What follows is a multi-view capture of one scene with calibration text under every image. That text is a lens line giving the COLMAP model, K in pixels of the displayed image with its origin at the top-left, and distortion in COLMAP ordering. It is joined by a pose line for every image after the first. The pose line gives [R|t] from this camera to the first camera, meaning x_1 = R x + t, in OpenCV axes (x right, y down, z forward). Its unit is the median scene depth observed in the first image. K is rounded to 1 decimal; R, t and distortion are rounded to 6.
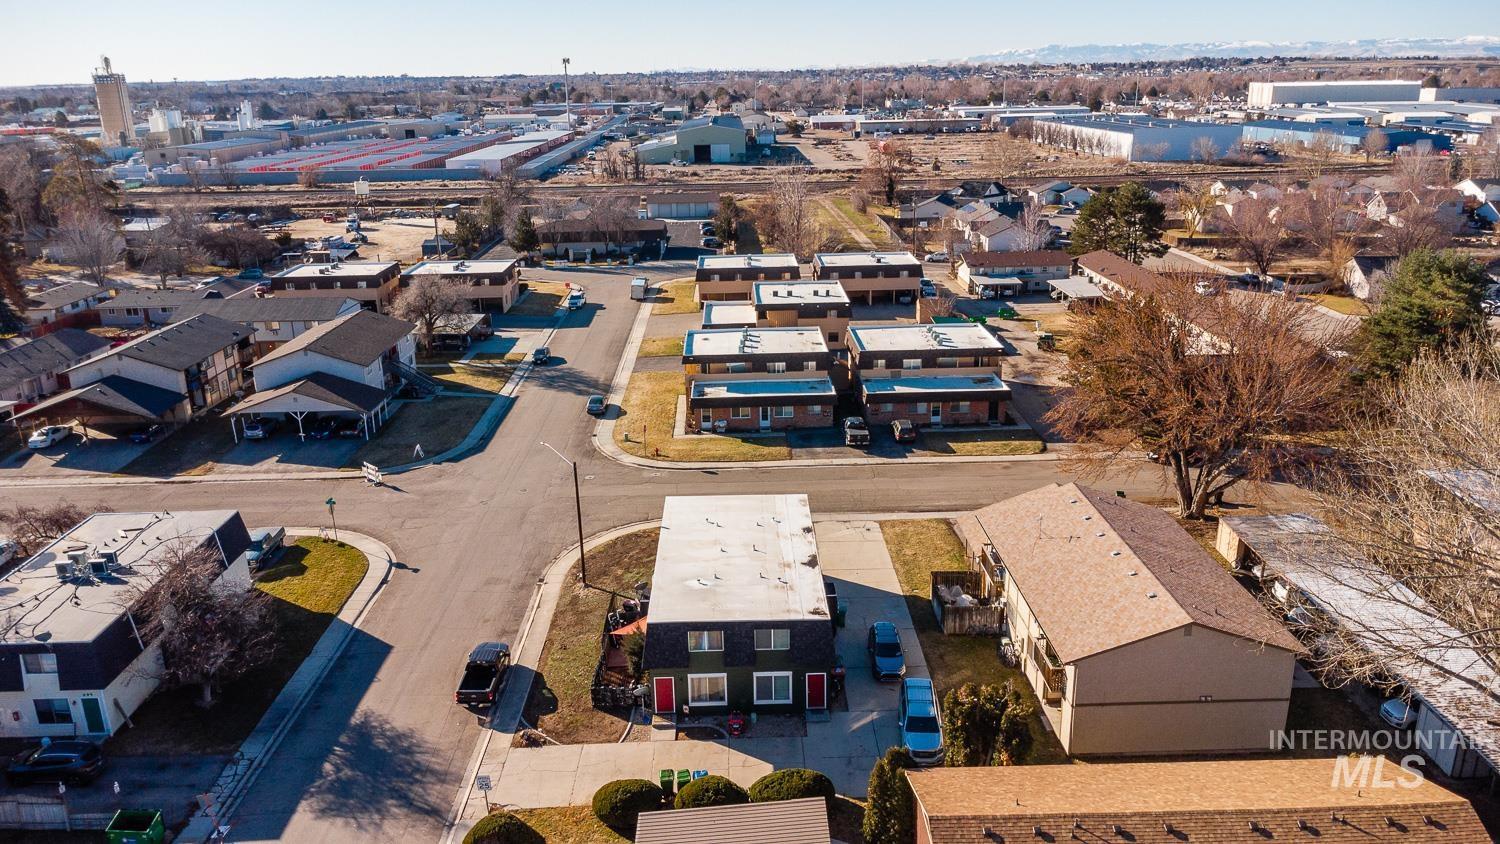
lens RADIAL K [[1089.9, 0, 756.6], [0, 1089.9, 418.8], [0, 0, 1]] dist [0.020716, -0.004061]
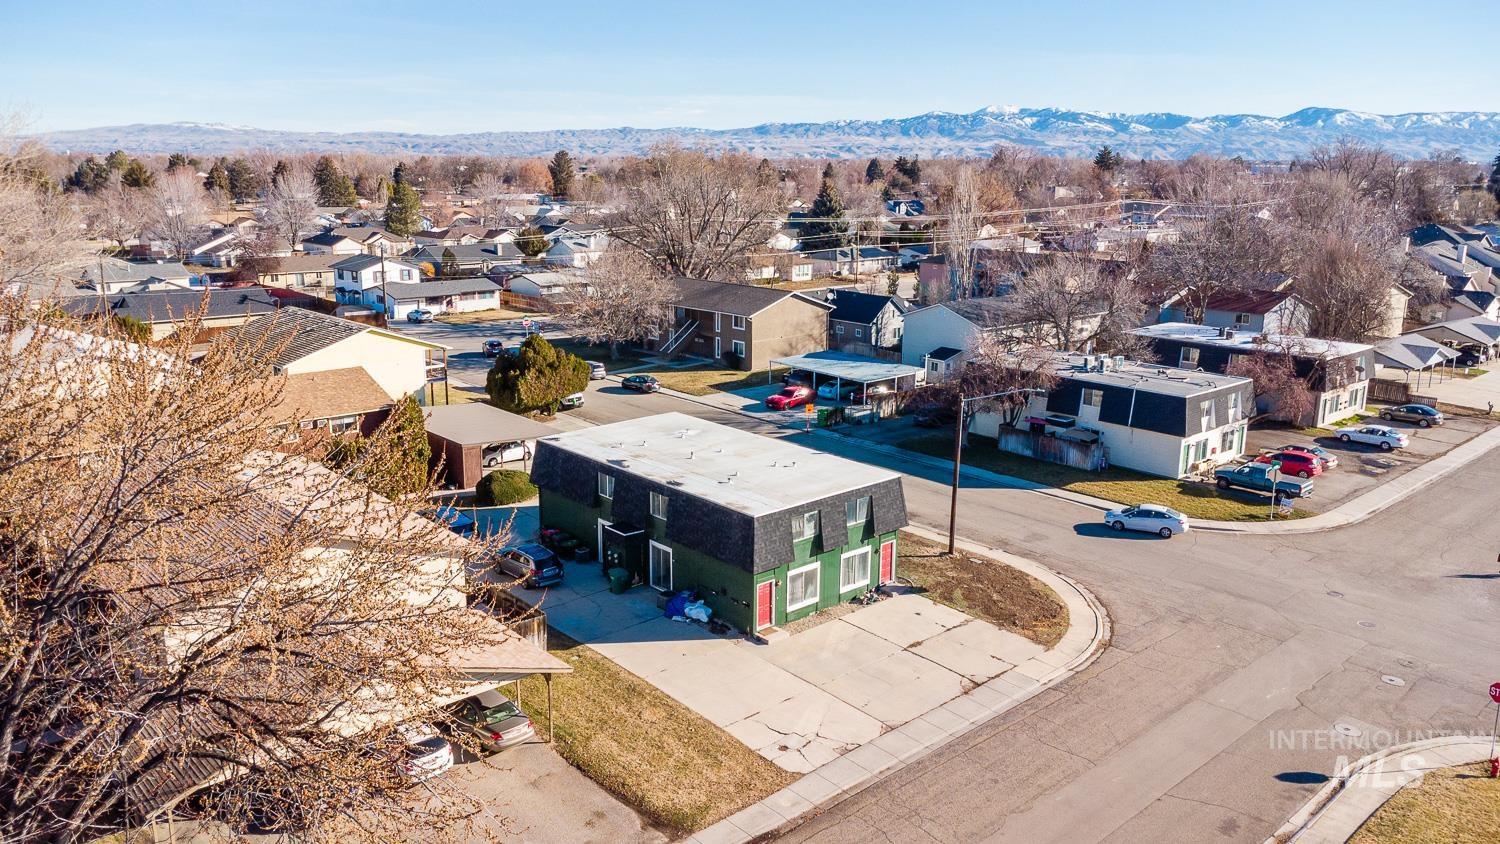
lens RADIAL K [[1089.9, 0, 756.6], [0, 1089.9, 418.8], [0, 0, 1]] dist [0.020716, -0.004061]
pose [[-0.758645, 0.160980, -0.631303, 0.303920], [-0.191204, 0.871309, 0.451953, -0.185927], [0.622816, 0.463579, -0.630234, 0.959011]]
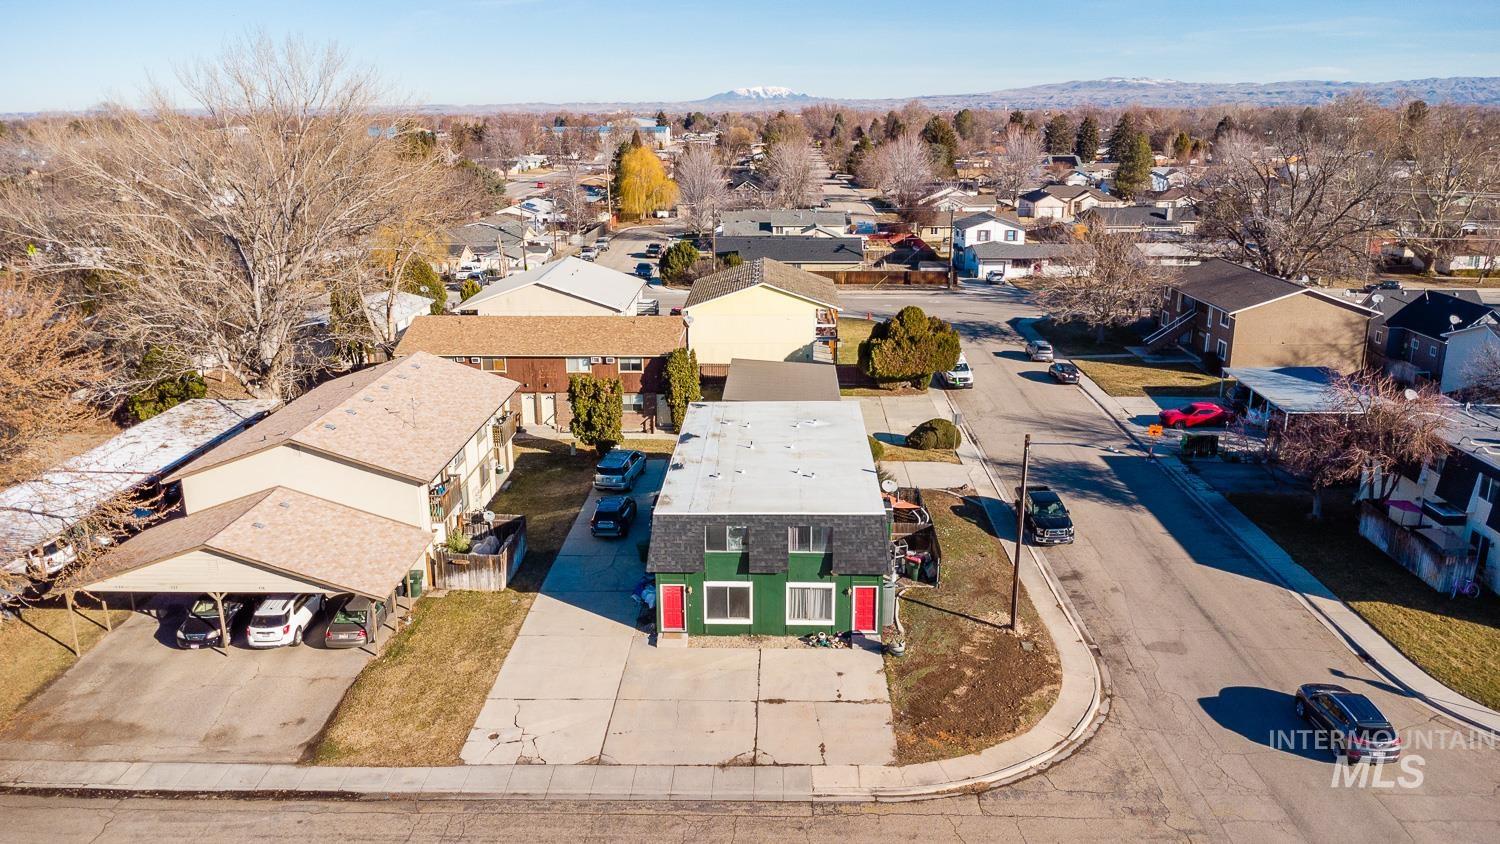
lens RADIAL K [[1089.9, 0, 756.6], [0, 1089.9, 418.8], [0, 0, 1]] dist [0.020716, -0.004061]
pose [[-0.998826, 0.007519, 0.047856, -0.027795], [0.032549, 0.835833, 0.548019, -0.213203], [-0.035879, 0.548933, -0.835096, 1.030621]]
